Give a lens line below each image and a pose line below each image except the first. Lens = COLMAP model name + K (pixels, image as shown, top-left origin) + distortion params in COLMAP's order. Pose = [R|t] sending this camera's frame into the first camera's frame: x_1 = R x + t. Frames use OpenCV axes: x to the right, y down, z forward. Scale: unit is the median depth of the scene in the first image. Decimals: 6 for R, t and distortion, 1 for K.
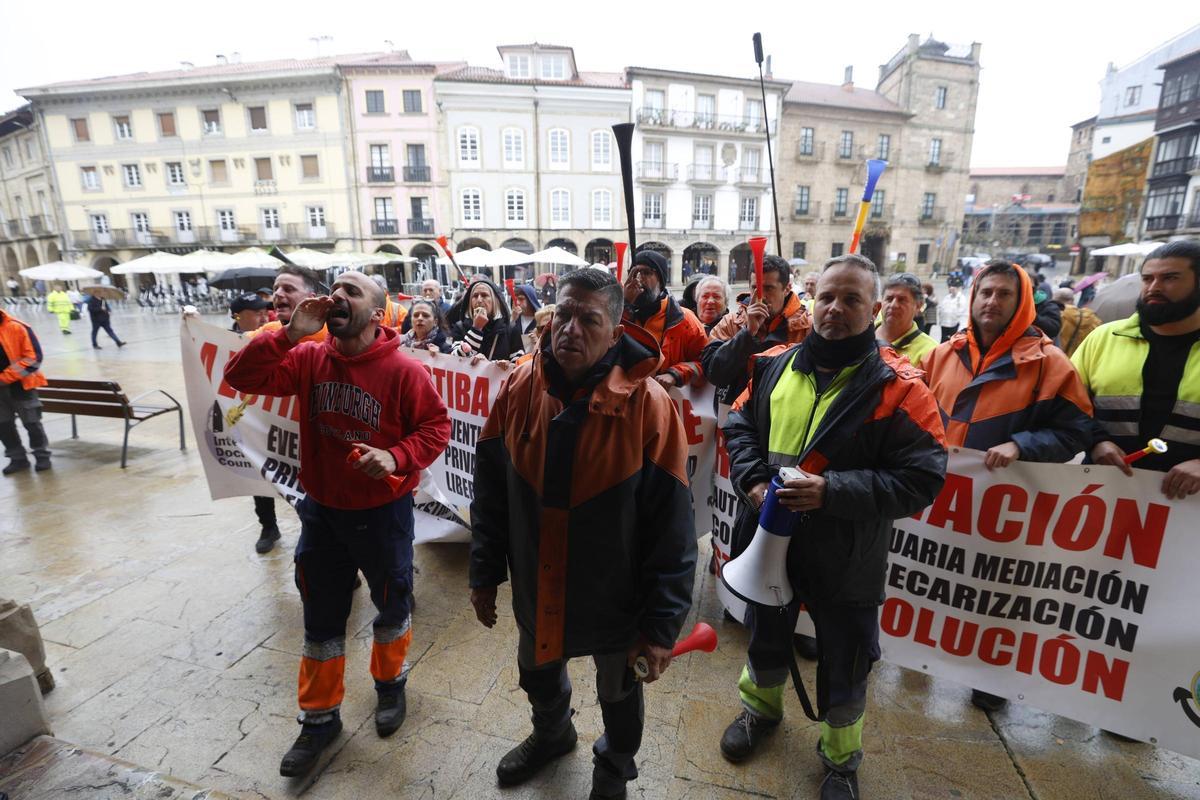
lens RADIAL K [[550.9, 0, 597.0], [0, 550.9, 404.7], [0, 0, 1]] dist [-0.046912, 0.013945]
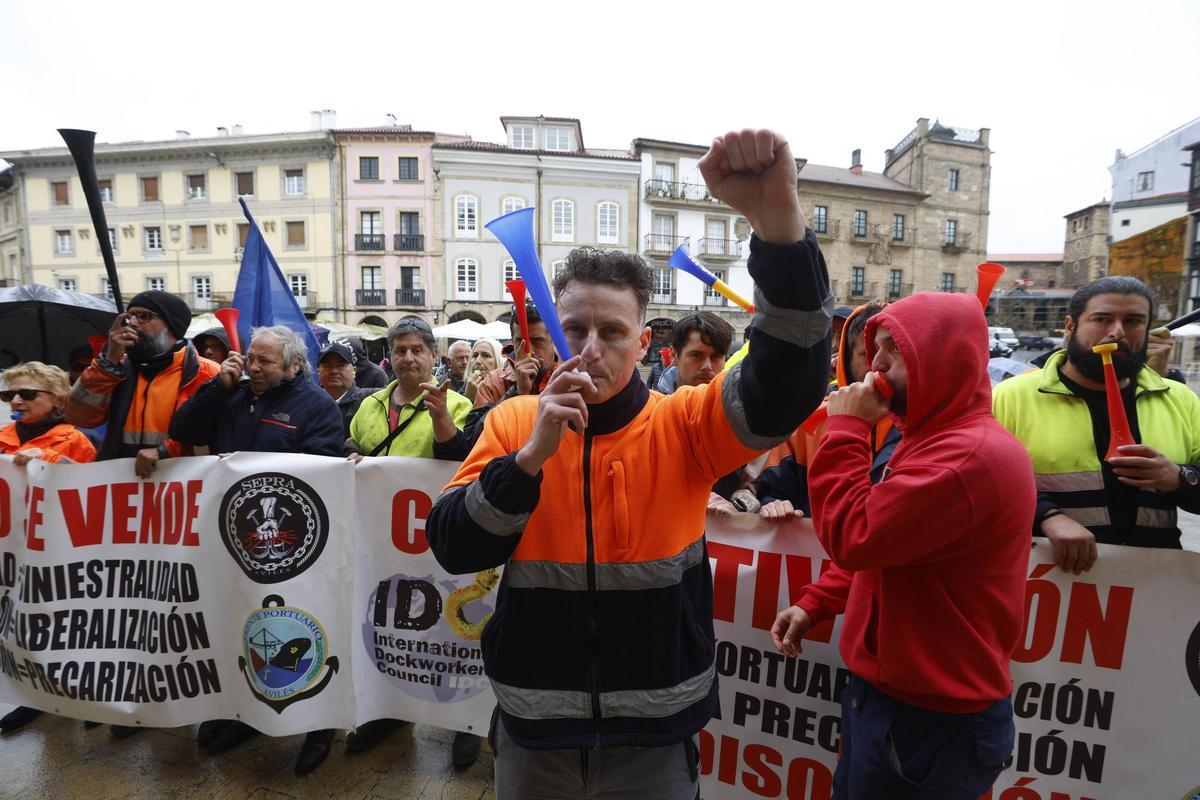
lens RADIAL K [[550.9, 0, 597.0], [0, 550.9, 404.7], [0, 0, 1]] dist [-0.046912, 0.013945]
pose [[0.999898, 0.014090, 0.002175, -0.007896], [-0.013638, 0.989781, -0.141945, -0.020896], [-0.004153, 0.141901, 0.989872, 0.107853]]
